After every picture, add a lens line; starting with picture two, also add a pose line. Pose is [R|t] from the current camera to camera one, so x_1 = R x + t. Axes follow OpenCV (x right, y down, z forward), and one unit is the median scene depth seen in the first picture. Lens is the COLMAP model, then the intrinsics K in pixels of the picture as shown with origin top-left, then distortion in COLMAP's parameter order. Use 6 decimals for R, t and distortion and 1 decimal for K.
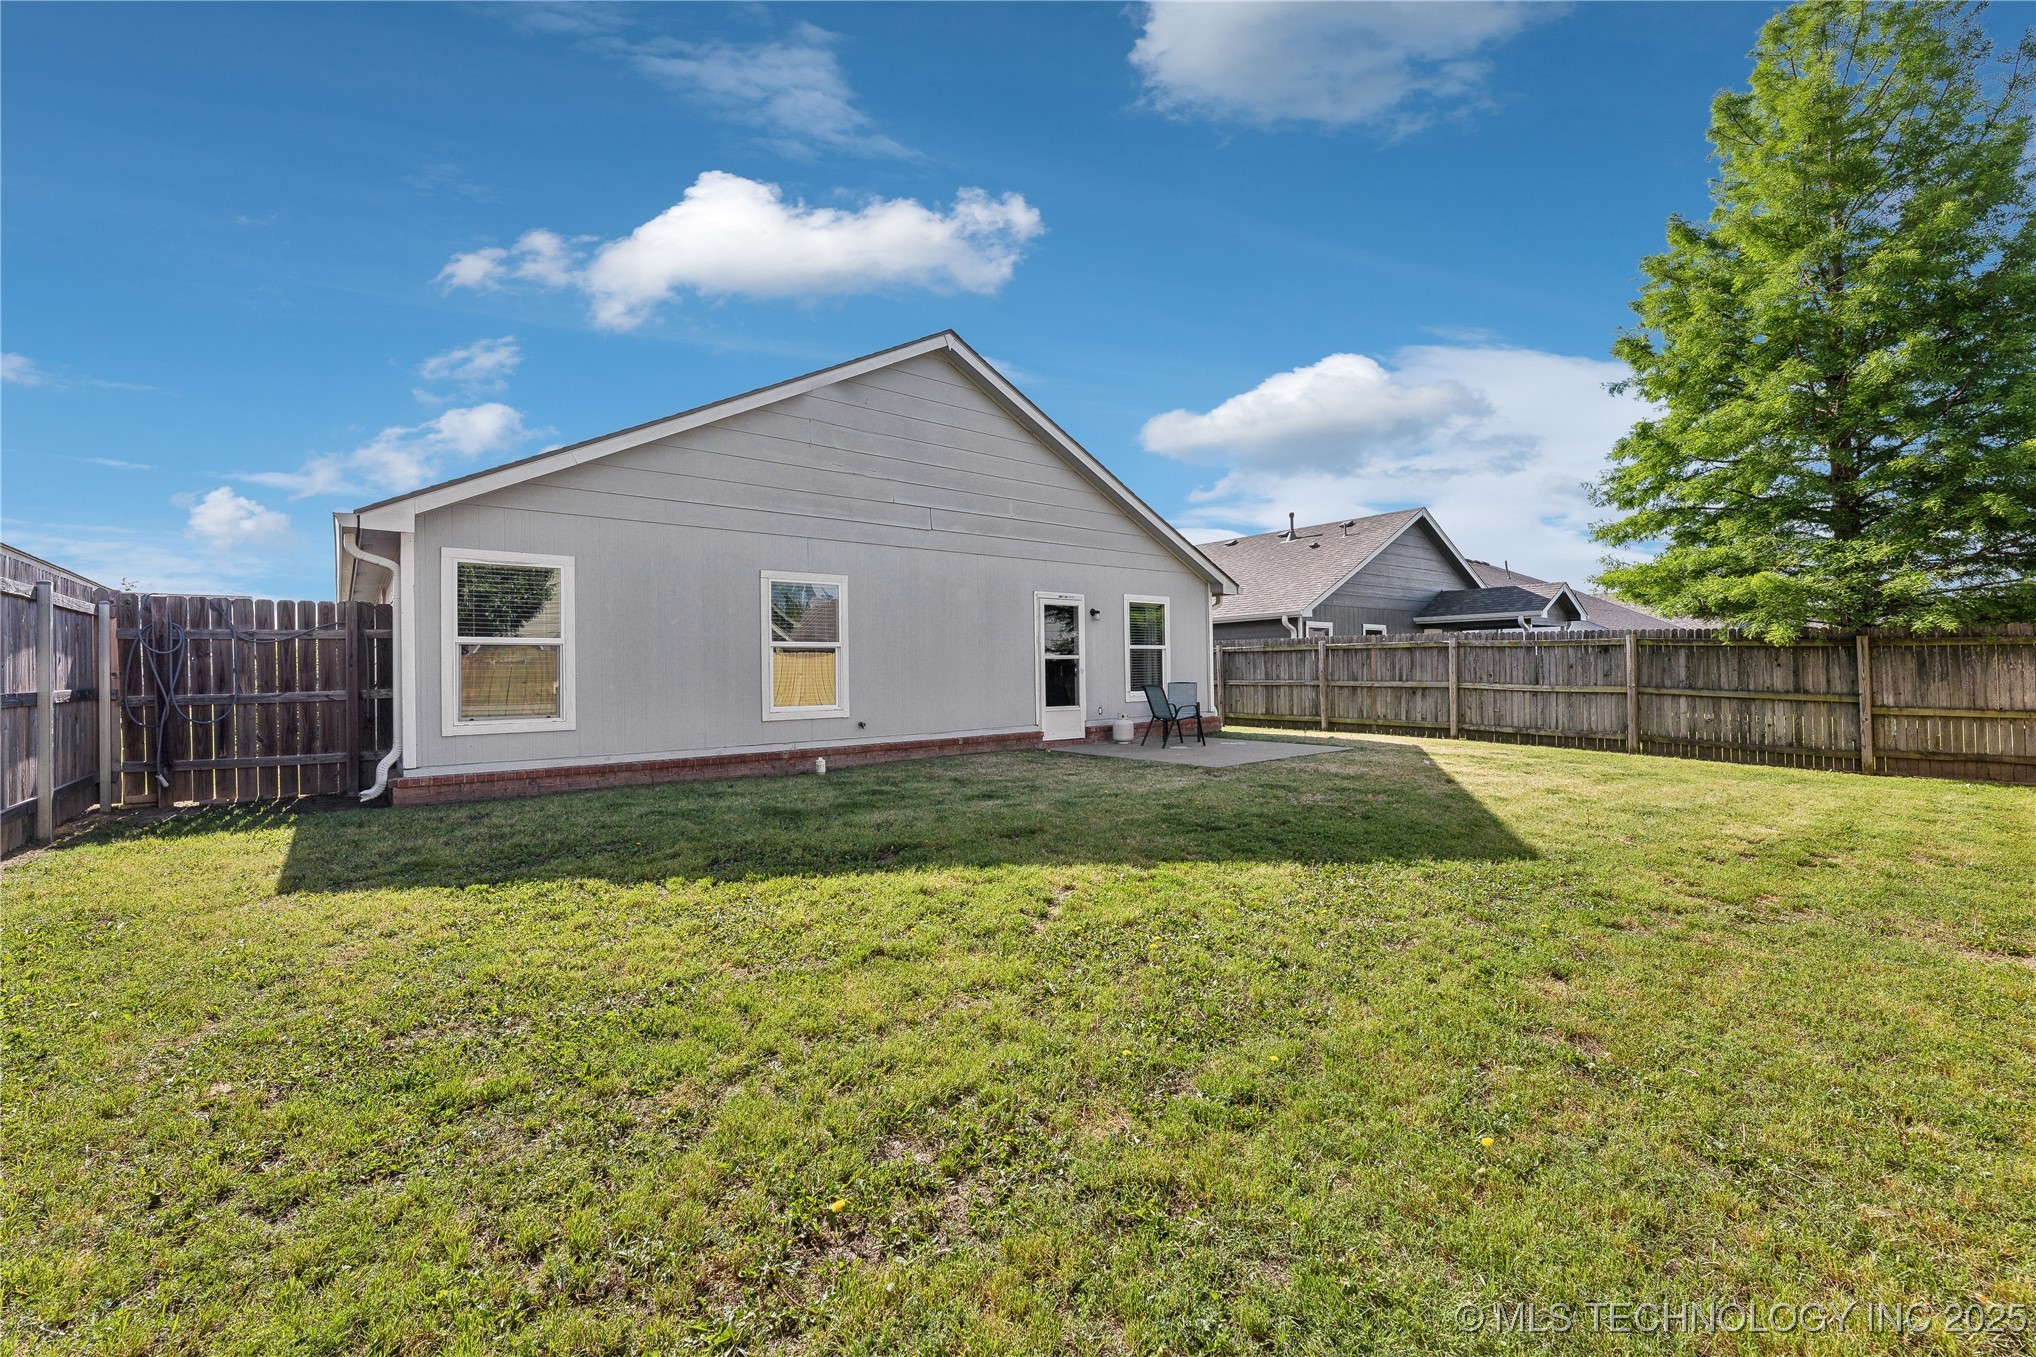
lens RADIAL K [[842.0, 0, 1018.0], [0, 842.0, 678.5], [0, 0, 1]] dist [0.000278, -0.000009]
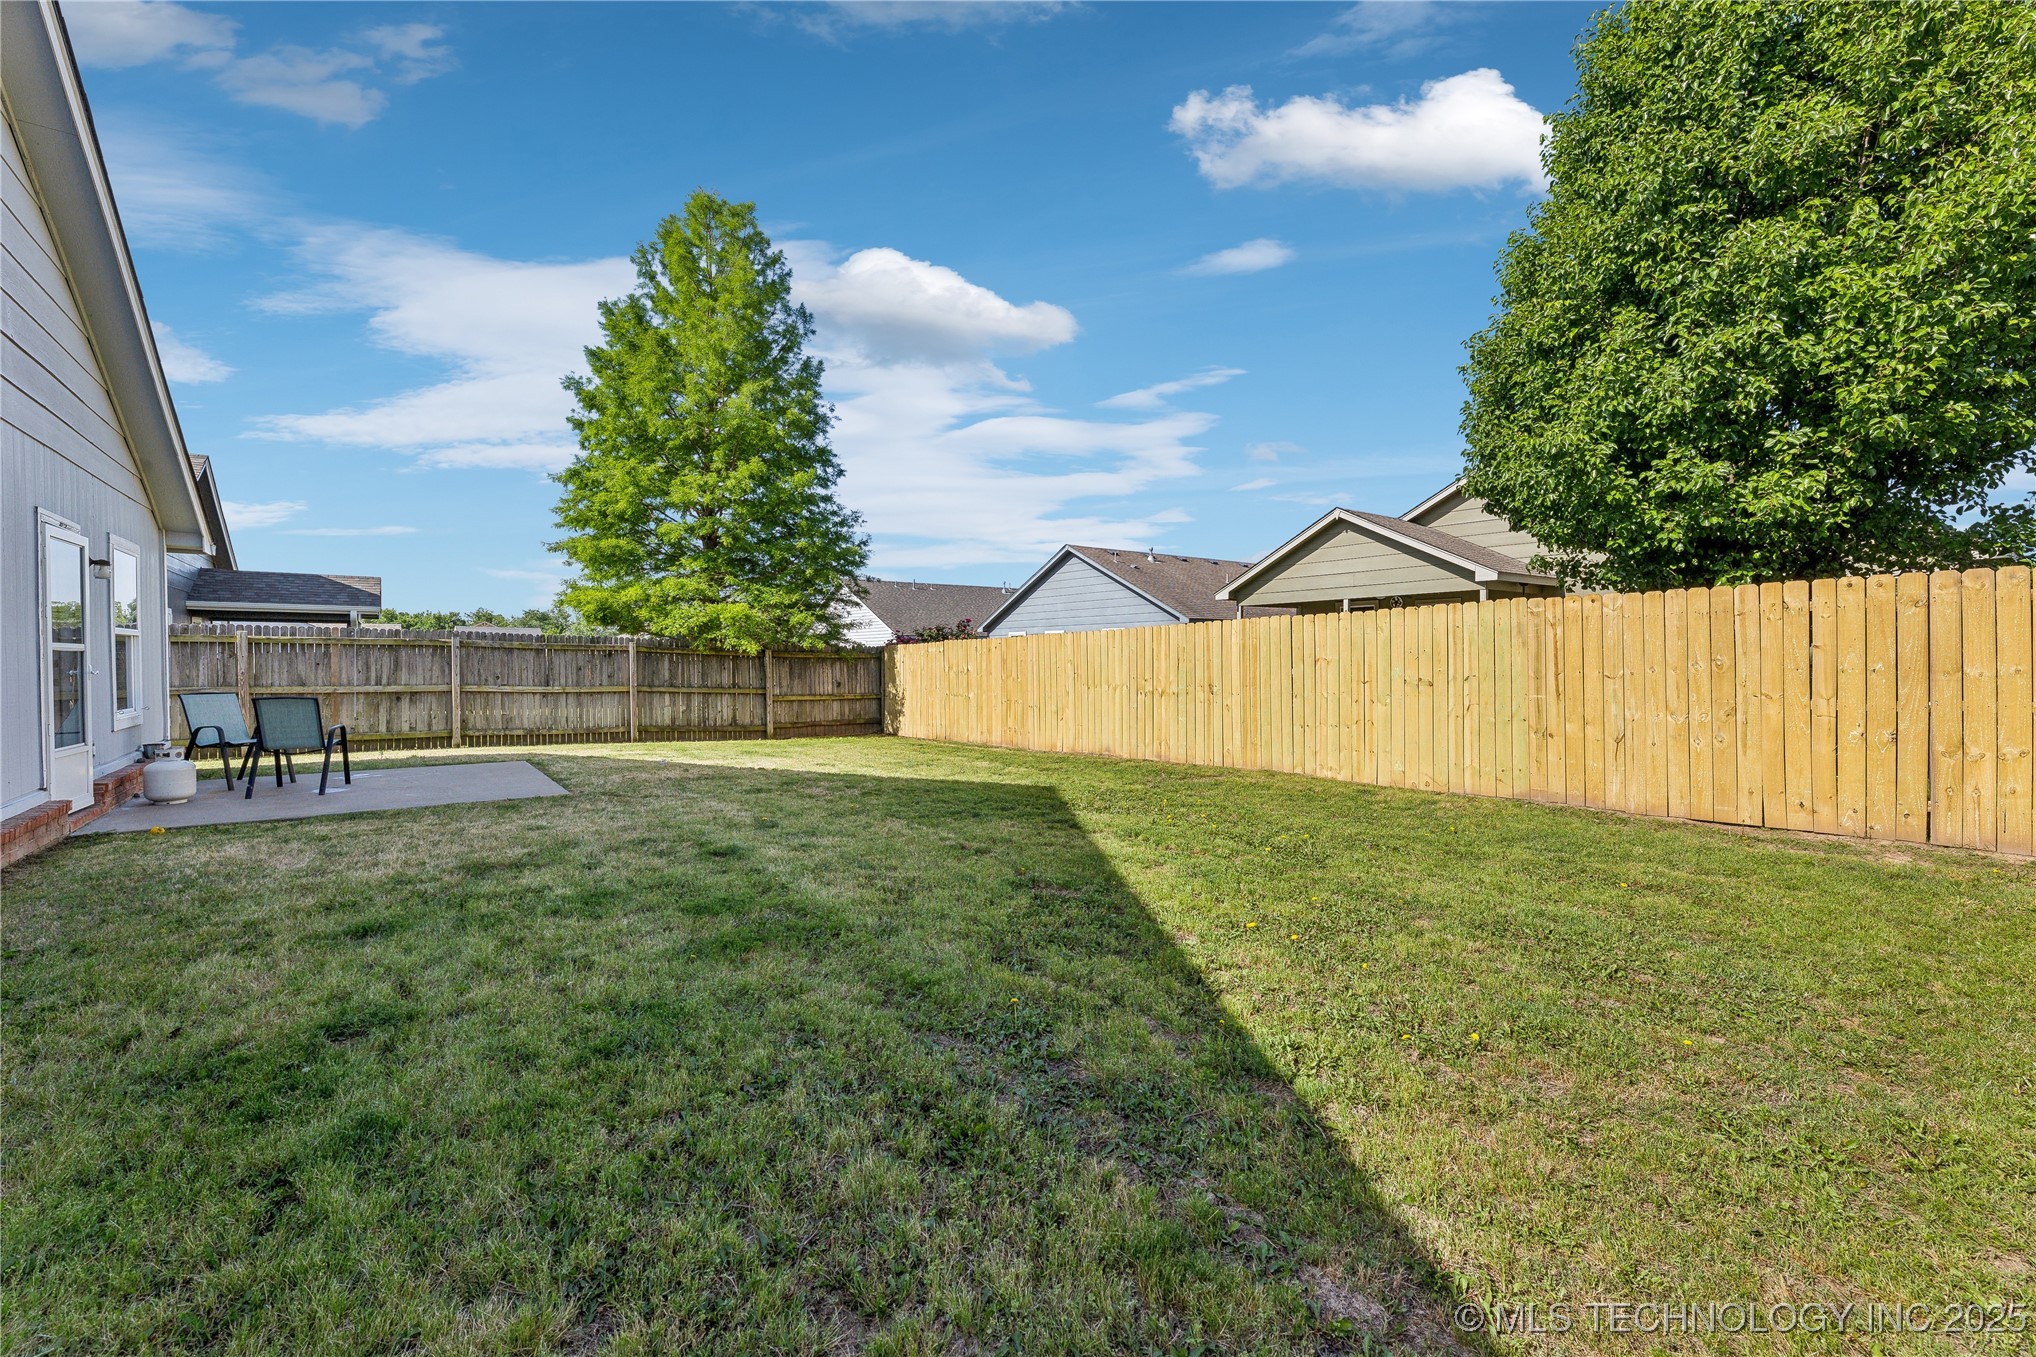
lens RADIAL K [[842.0, 0, 1018.0], [0, 842.0, 678.5], [0, 0, 1]] dist [0.000278, -0.000009]
pose [[0.041203, -0.009651, 0.999104, -0.389890], [0.008744, 0.999919, 0.009298, -0.006493], [-0.999113, 0.008353, 0.041284, 0.377898]]
